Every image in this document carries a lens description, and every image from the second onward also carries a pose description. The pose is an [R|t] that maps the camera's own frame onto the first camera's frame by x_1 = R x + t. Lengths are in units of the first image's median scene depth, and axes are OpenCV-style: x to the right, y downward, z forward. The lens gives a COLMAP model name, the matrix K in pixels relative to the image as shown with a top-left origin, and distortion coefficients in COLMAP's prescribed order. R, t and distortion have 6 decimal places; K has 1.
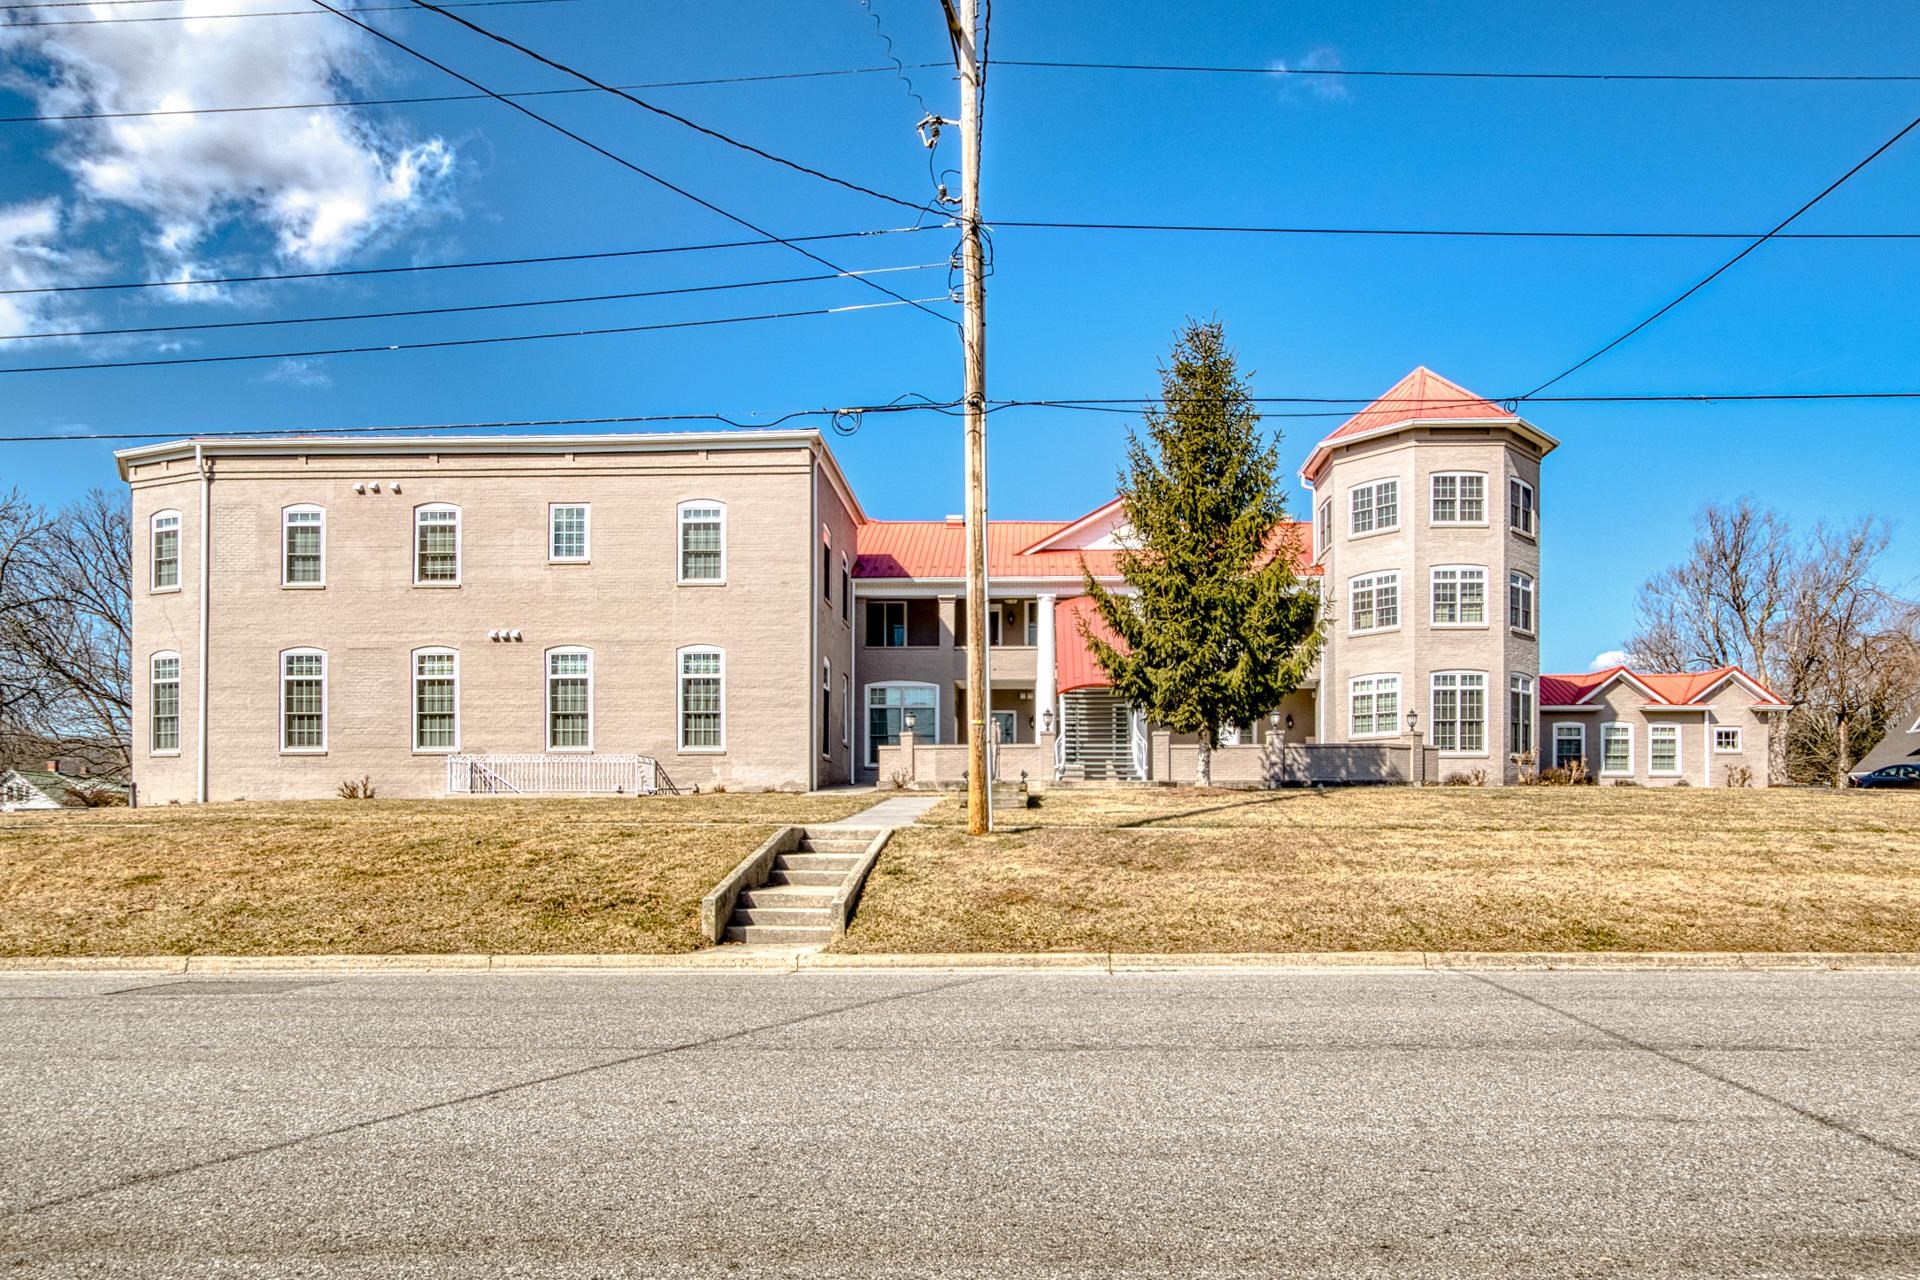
lens RADIAL K [[1109.7, 0, 1009.8], [0, 1109.7, 835.4], [0, 0, 1]] dist [-0.018235, 0.004181]
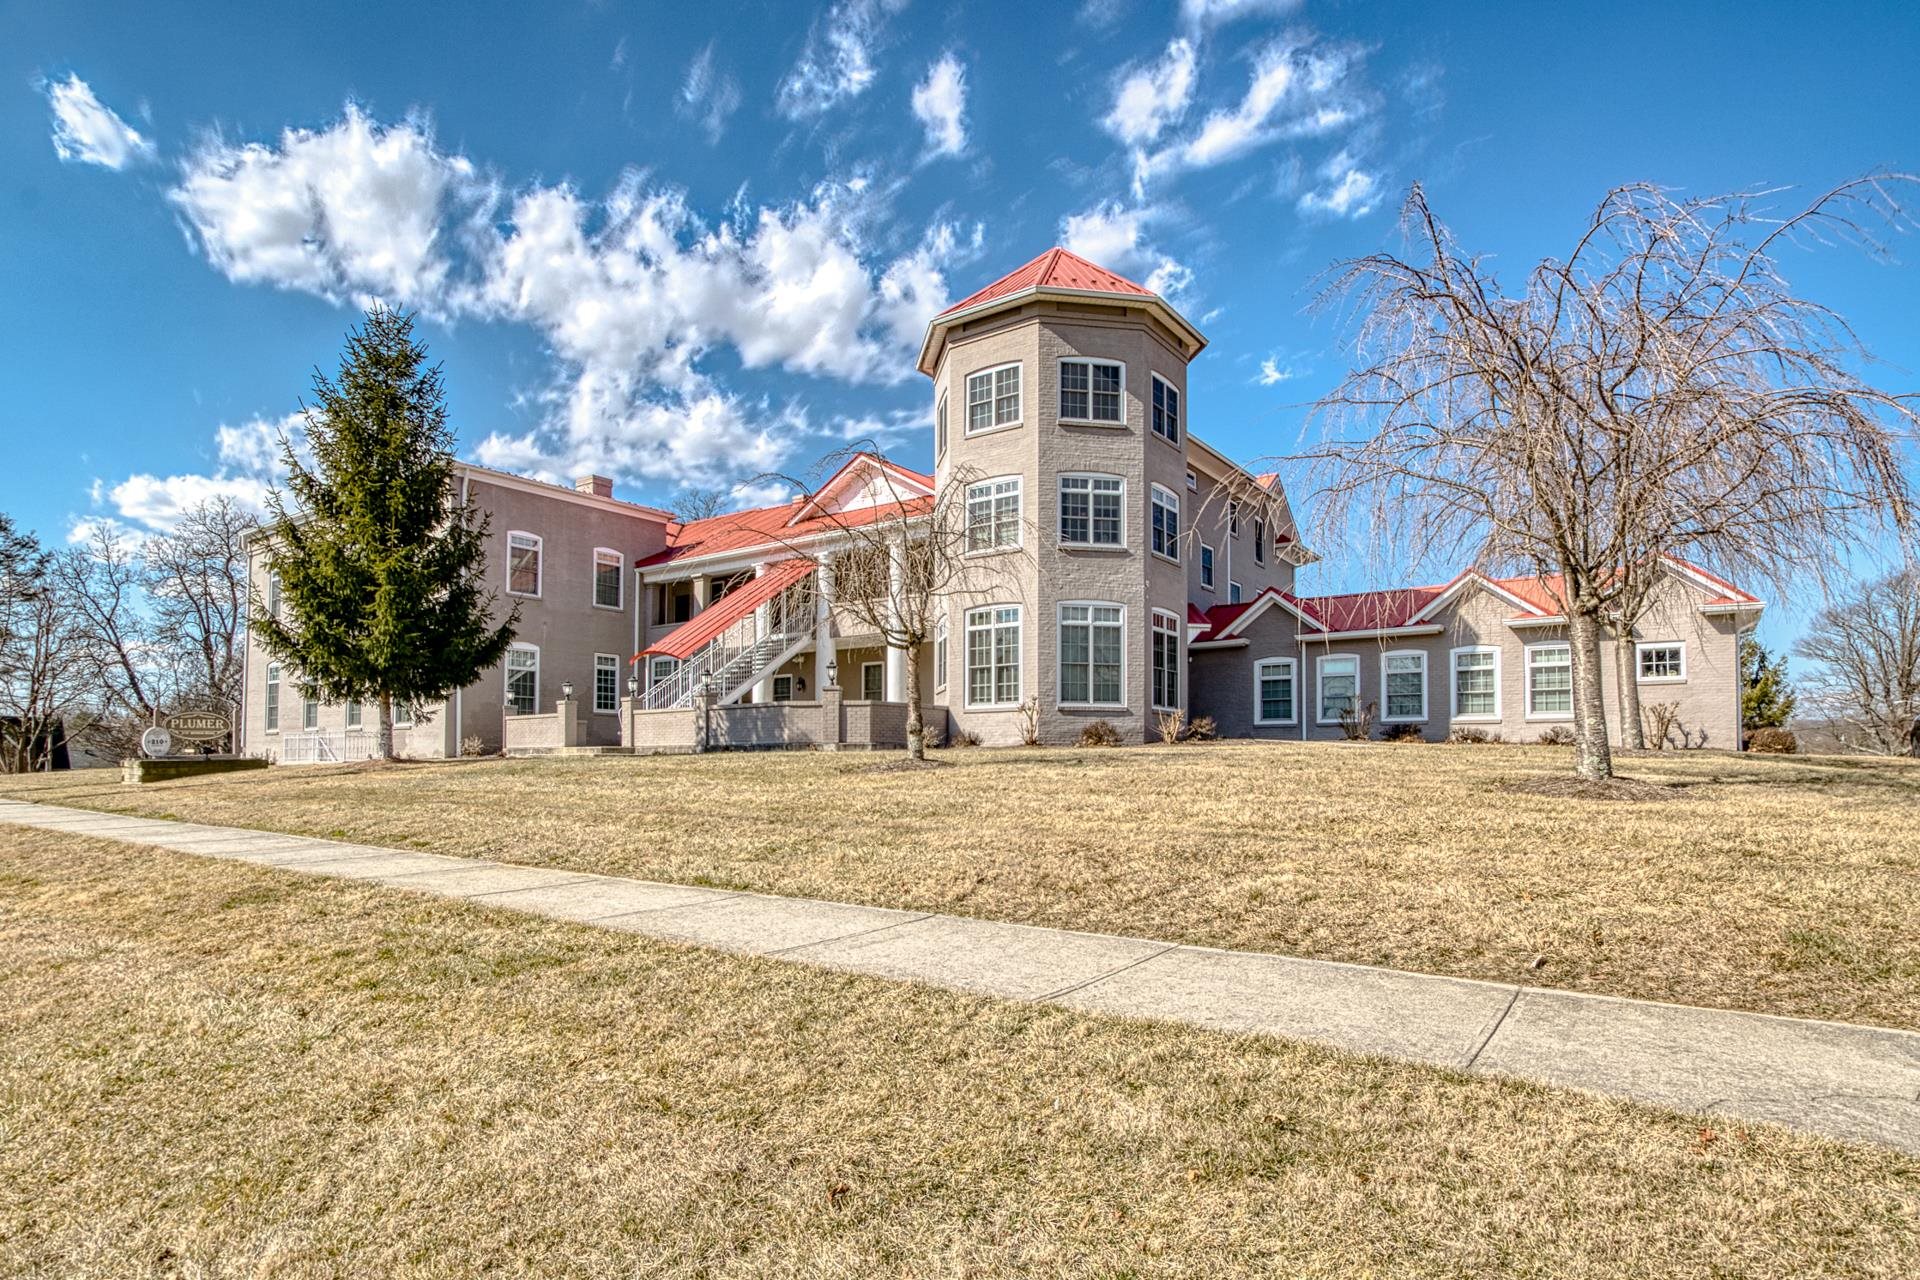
lens RADIAL K [[1012.2, 0, 1001.5], [0, 1012.2, 735.2], [0, 0, 1]] dist [-0.023972, 0.000480]
pose [[0.835707, -0.014239, -0.548991, 0.819812], [-0.006300, 0.999349, -0.035511, -0.026842], [0.549140, 0.033136, 0.835073, 0.380299]]
